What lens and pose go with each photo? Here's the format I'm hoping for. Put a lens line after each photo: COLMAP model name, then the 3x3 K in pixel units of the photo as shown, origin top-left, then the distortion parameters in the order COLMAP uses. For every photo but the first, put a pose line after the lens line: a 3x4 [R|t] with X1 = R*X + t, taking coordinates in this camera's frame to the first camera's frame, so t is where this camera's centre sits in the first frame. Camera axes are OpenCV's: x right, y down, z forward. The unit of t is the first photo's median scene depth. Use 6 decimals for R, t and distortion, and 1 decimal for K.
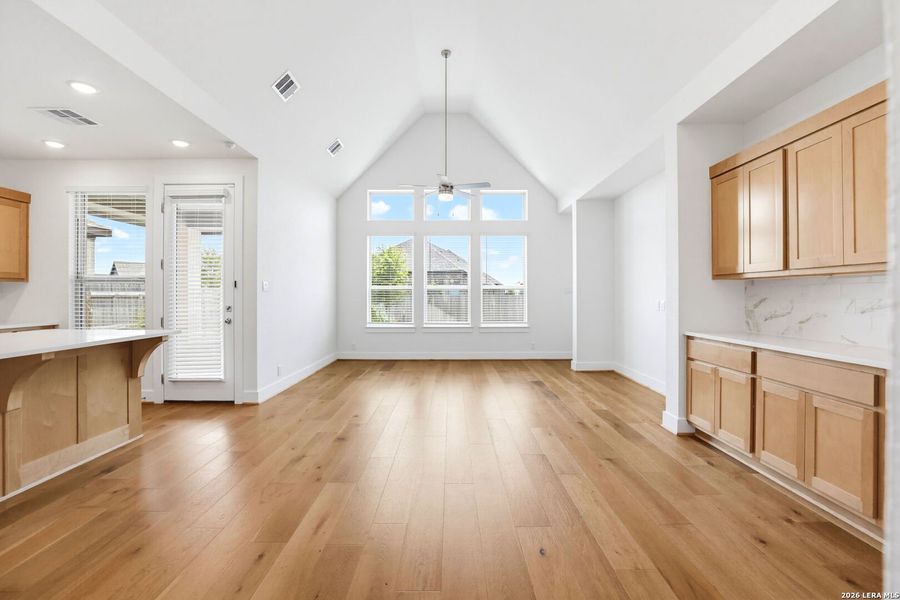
lens RADIAL K [[424.3, 0, 461.8], [0, 424.3, 293.8], [0, 0, 1]] dist [-0.022943, 0.000860]
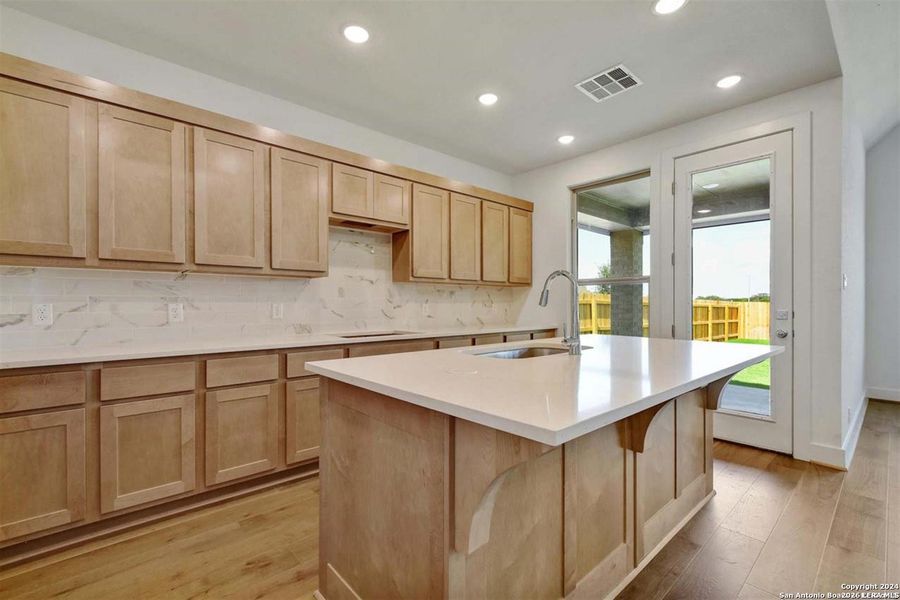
lens RADIAL K [[408.9, 0, 447.8], [0, 408.9, 307.8], [0, 0, 1]] dist [0.028170, -0.006184]
pose [[0.650965, 0.007732, -0.759068, -0.400433], [0.005938, 0.999866, 0.015276, 0.009013], [0.759084, -0.014451, 0.650832, 0.155606]]
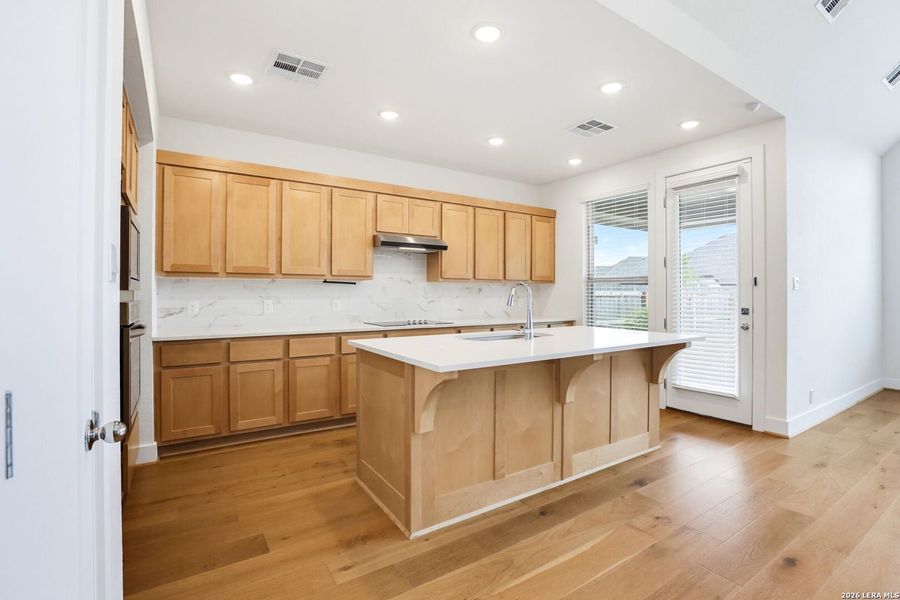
lens RADIAL K [[400.1, 0, 464.8], [0, 400.1, 297.4], [0, 0, 1]] dist [-0.022387, 0.000065]
pose [[0.573809, 0.008190, -0.818948, -0.241164], [0.001601, 0.999937, 0.011122, -0.001668], [0.818988, -0.007693, 0.573760, 0.116385]]
